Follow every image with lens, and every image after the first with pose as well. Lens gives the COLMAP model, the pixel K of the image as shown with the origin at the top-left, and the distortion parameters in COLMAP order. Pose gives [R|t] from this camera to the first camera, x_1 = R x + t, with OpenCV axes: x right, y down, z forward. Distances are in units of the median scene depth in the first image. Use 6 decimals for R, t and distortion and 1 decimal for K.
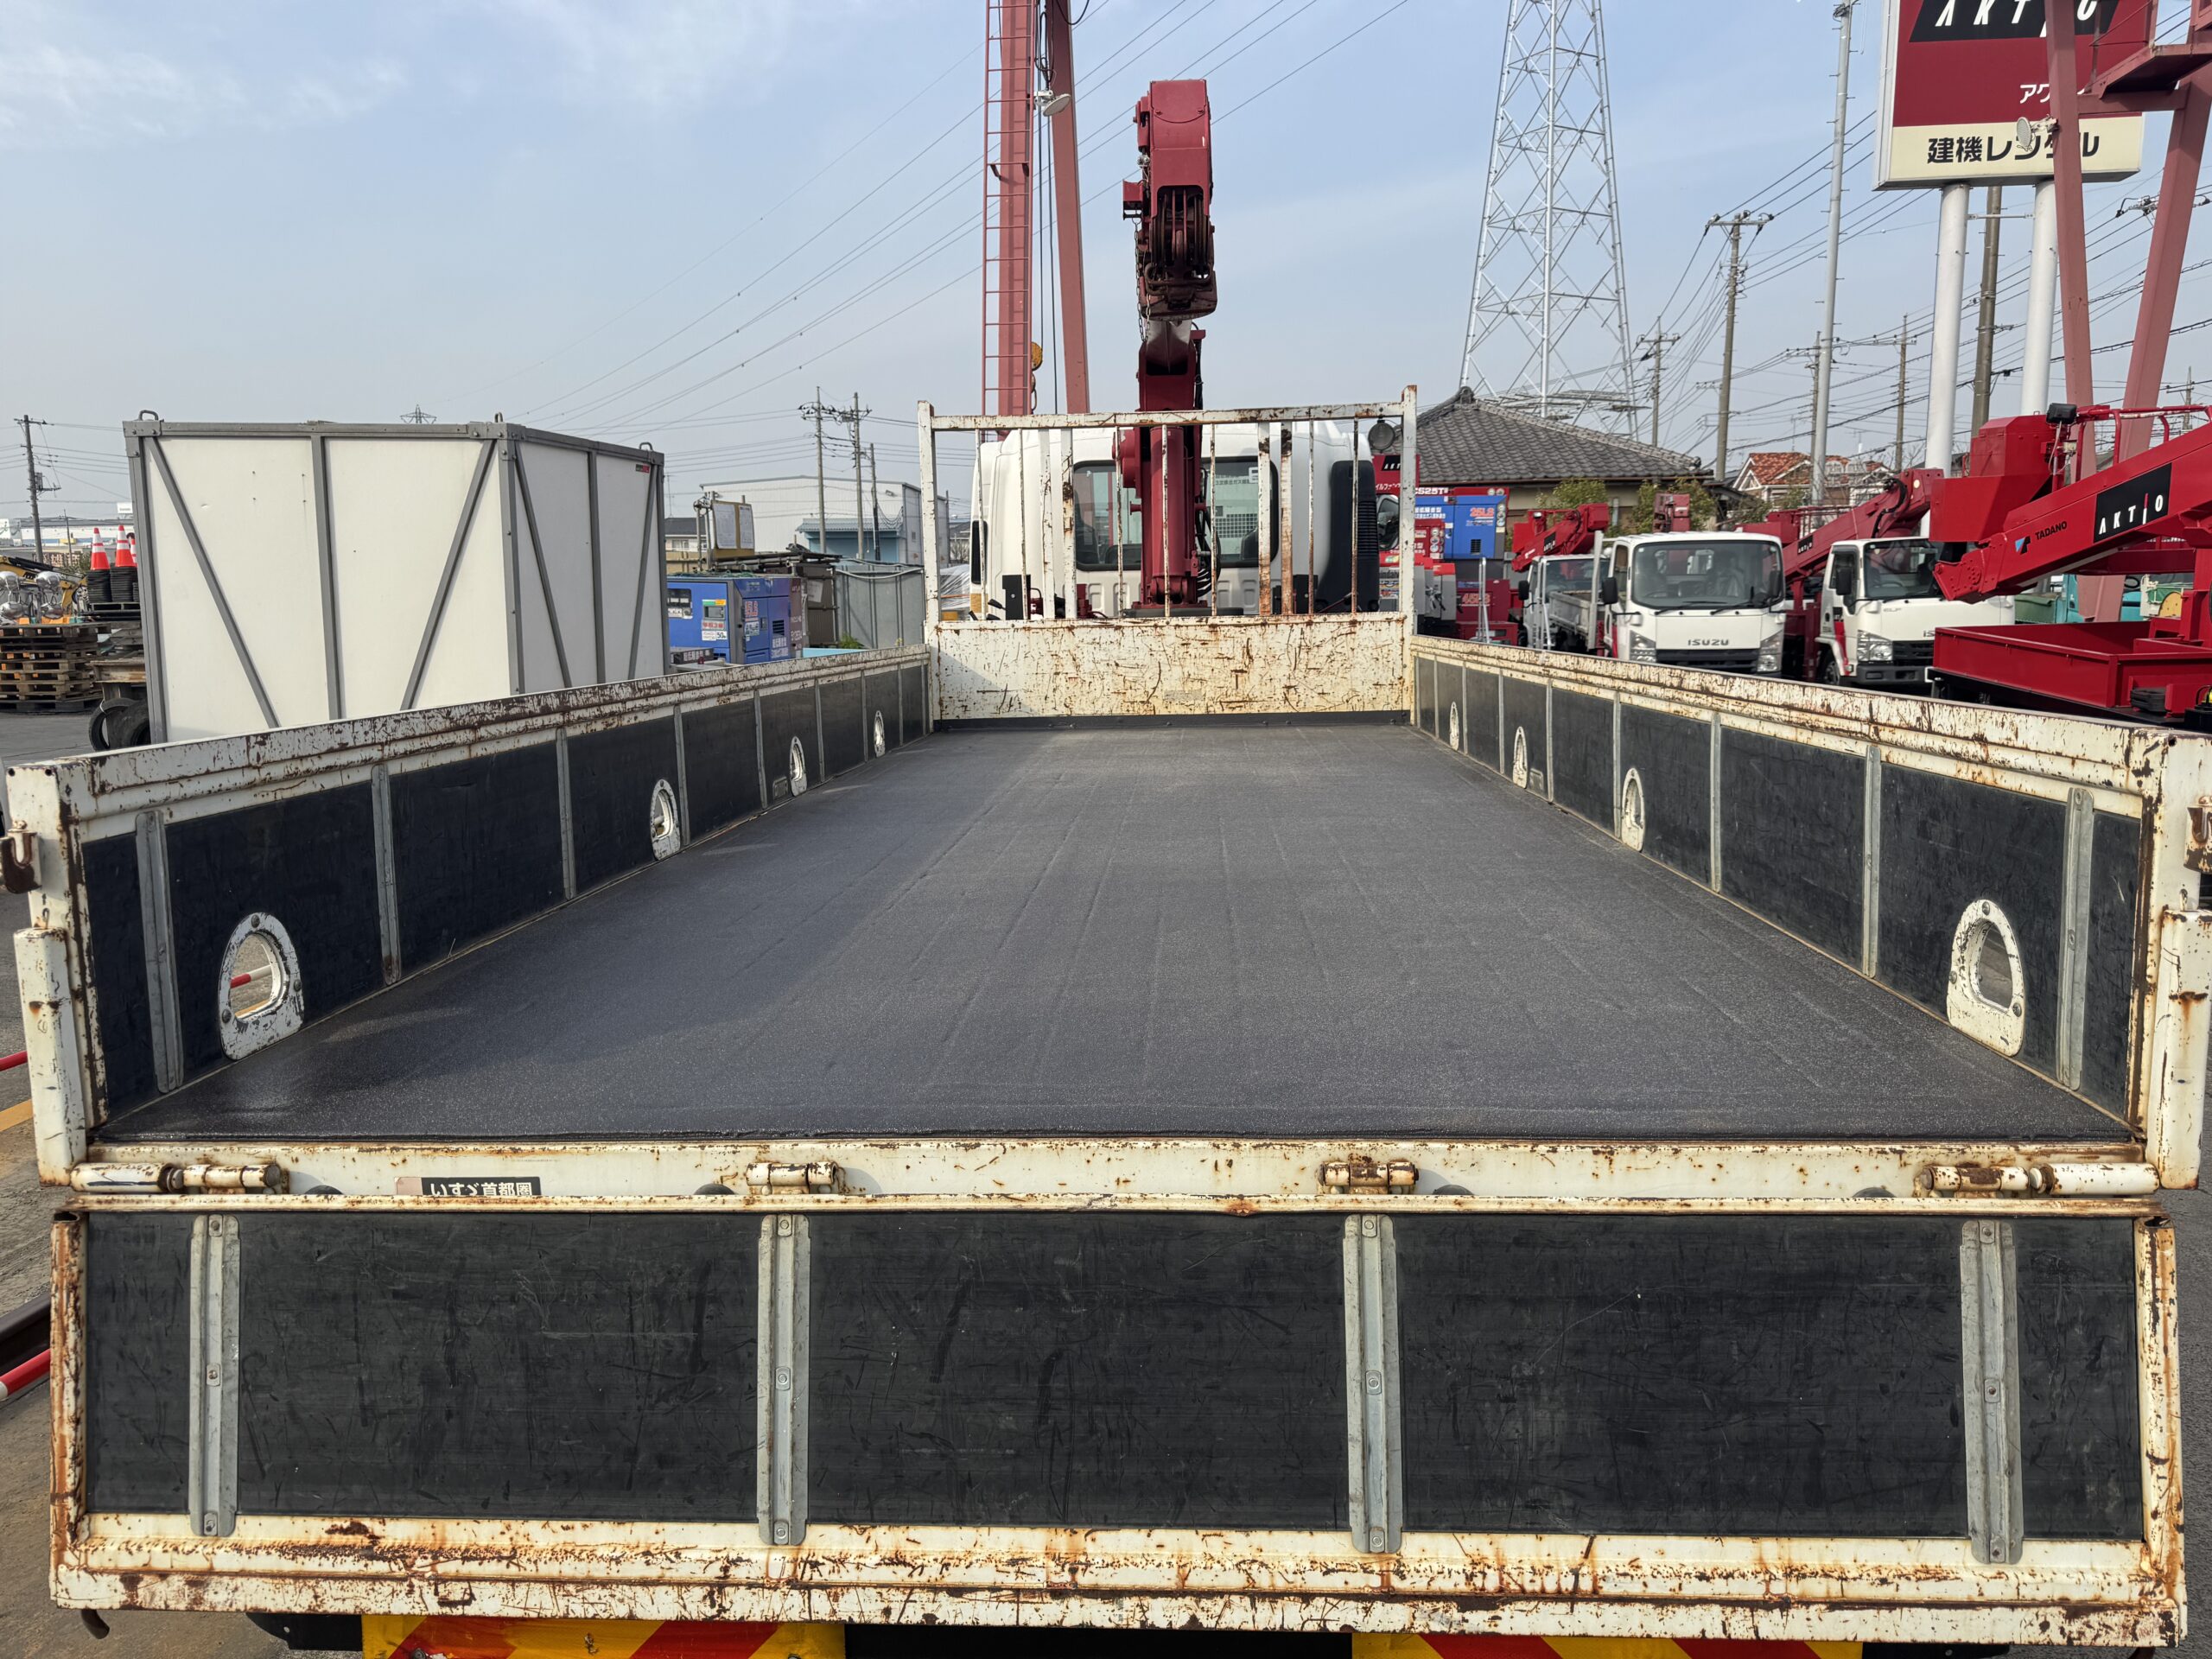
lens RADIAL K [[1586.7, 0, 1124.7], [0, 1586.7, 889.3], [0, 0, 1]] dist [0.035426, -0.053118]
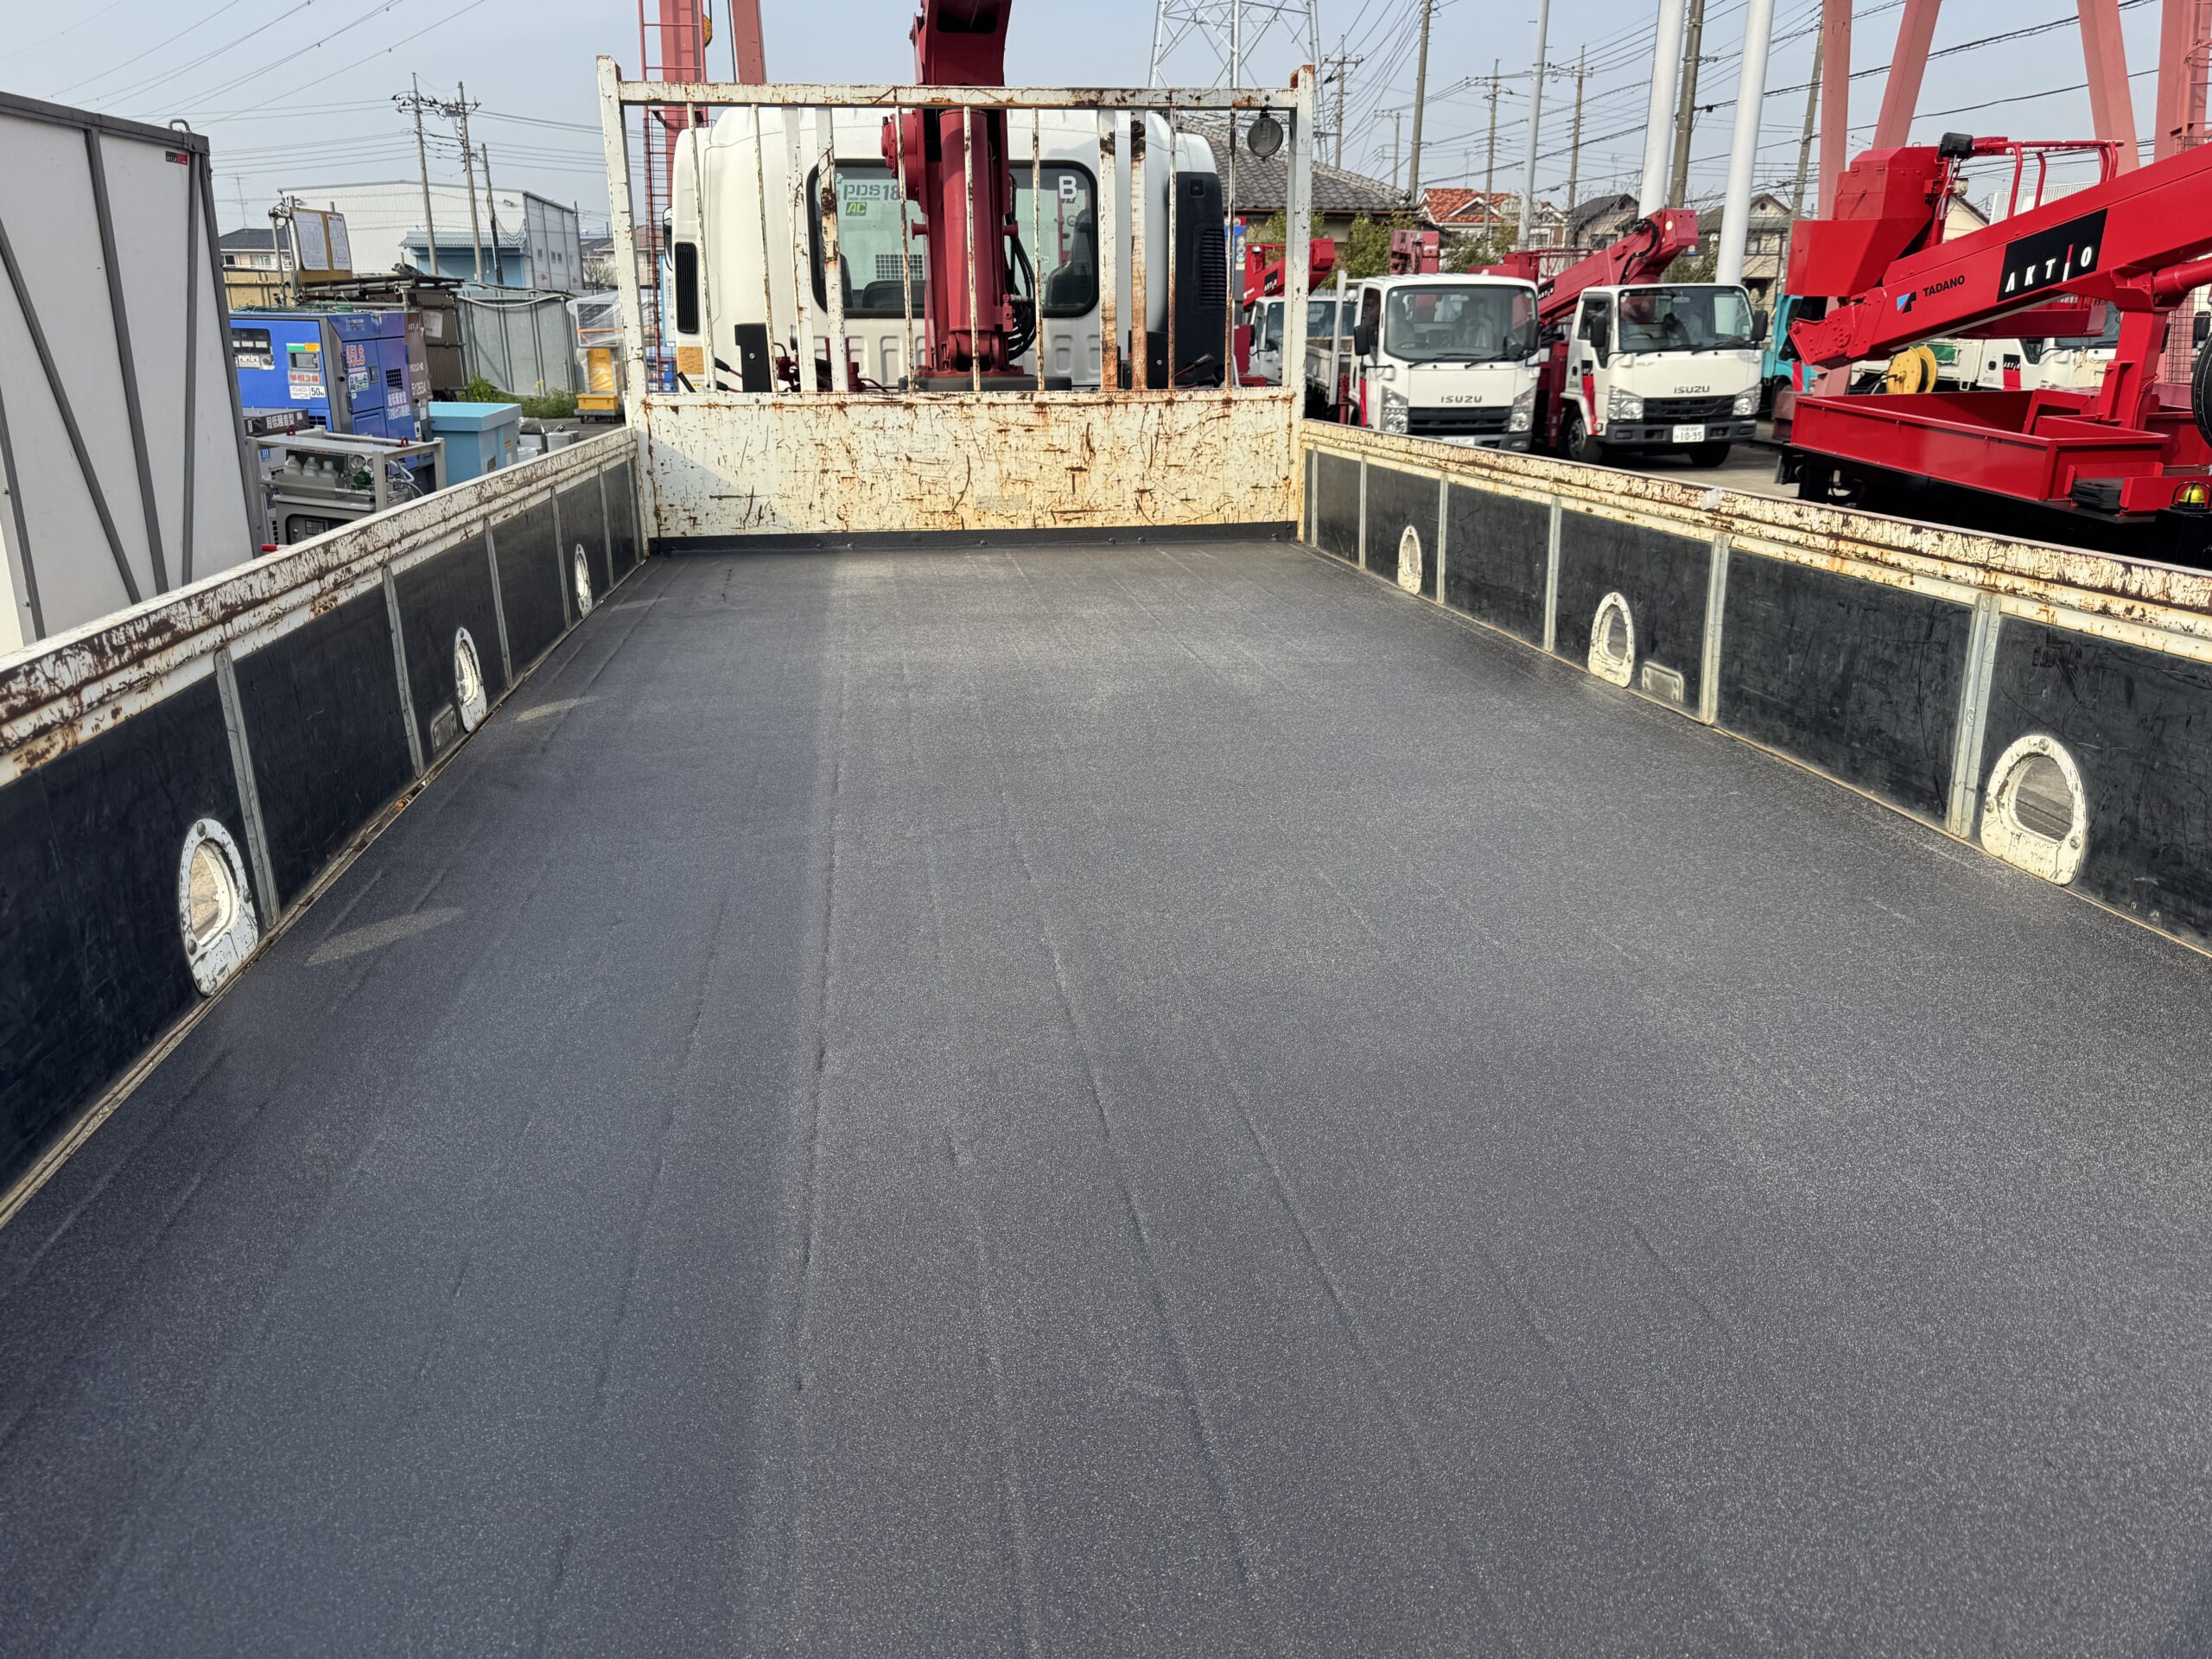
lens RADIAL K [[1586.7, 0, 1115.9], [0, 1586.7, 876.0], [0, 0, 1]] dist [0.035426, -0.053118]
pose [[0.980431, -0.051289, 0.190063, -0.054090], [0.022780, 0.988537, 0.149249, -0.054432], [-0.195539, -0.141999, 0.970361, 0.229808]]
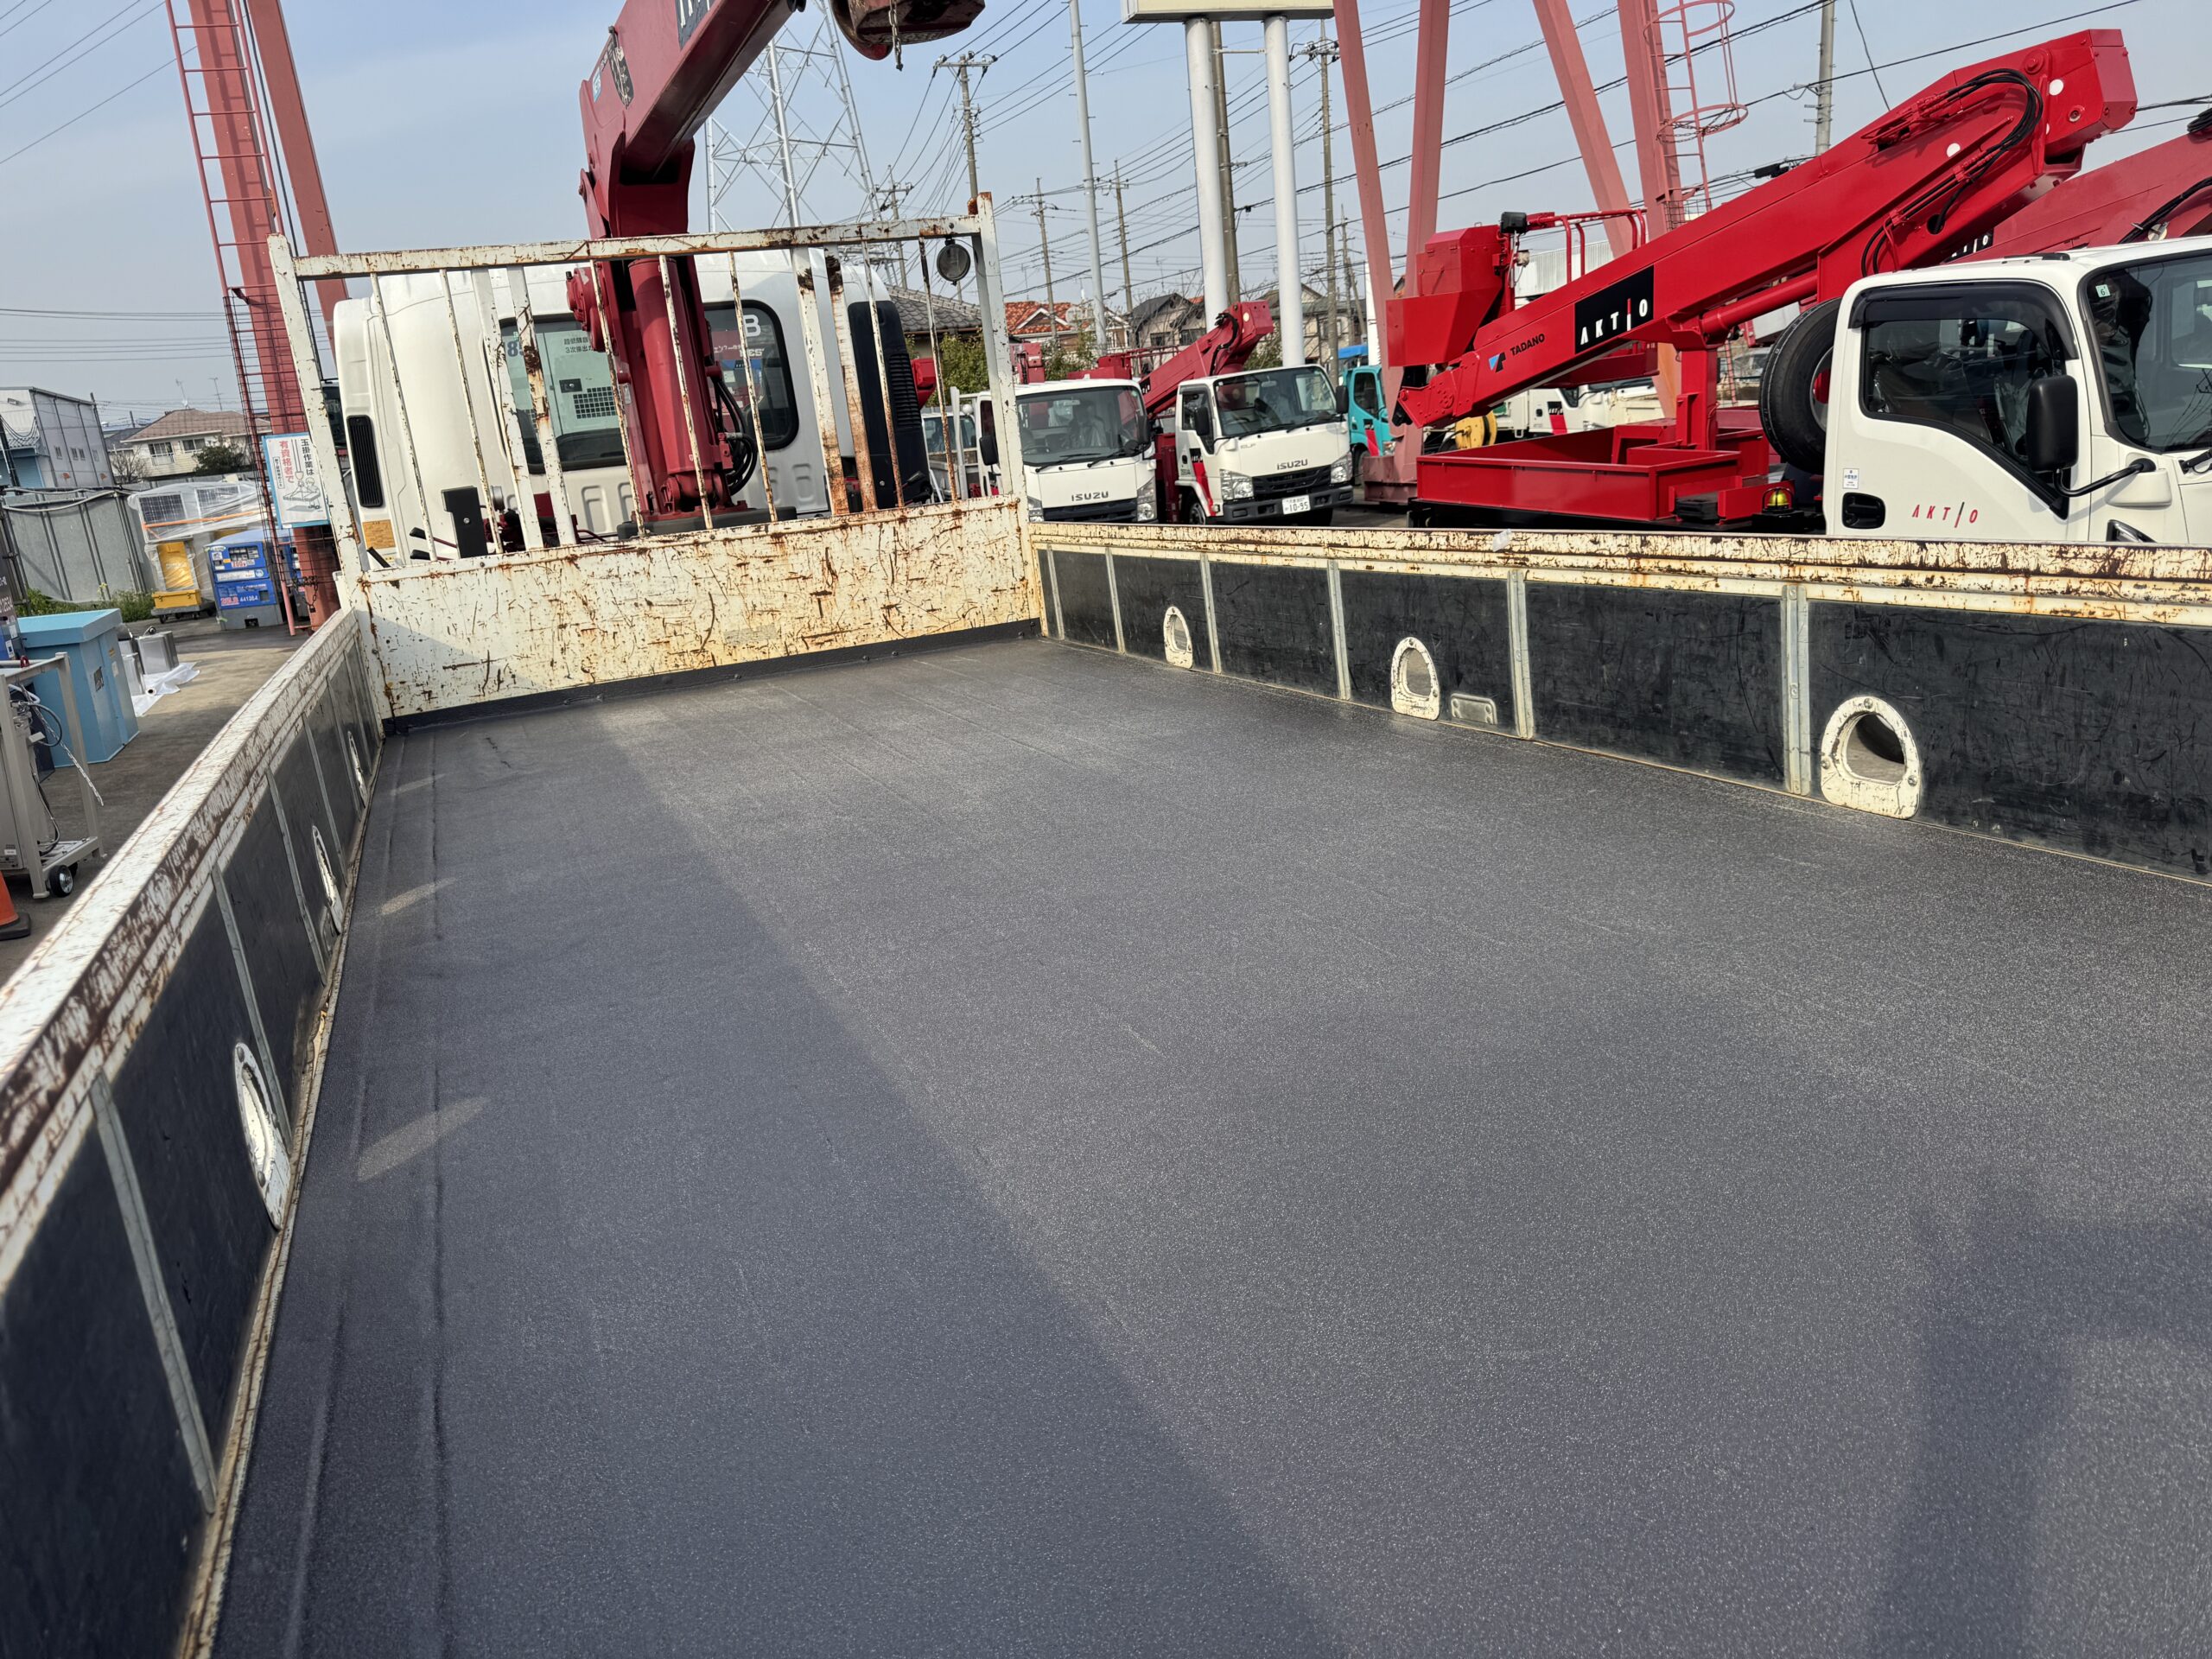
lens RADIAL K [[1586.7, 0, 1125.1], [0, 1586.7, 876.3], [0, 0, 1]] dist [0.035426, -0.053118]
pose [[0.896696, -0.191800, 0.398935, -0.110619], [0.163297, 0.981016, 0.104607, -0.056059], [-0.411425, -0.028655, 0.910993, 0.235239]]
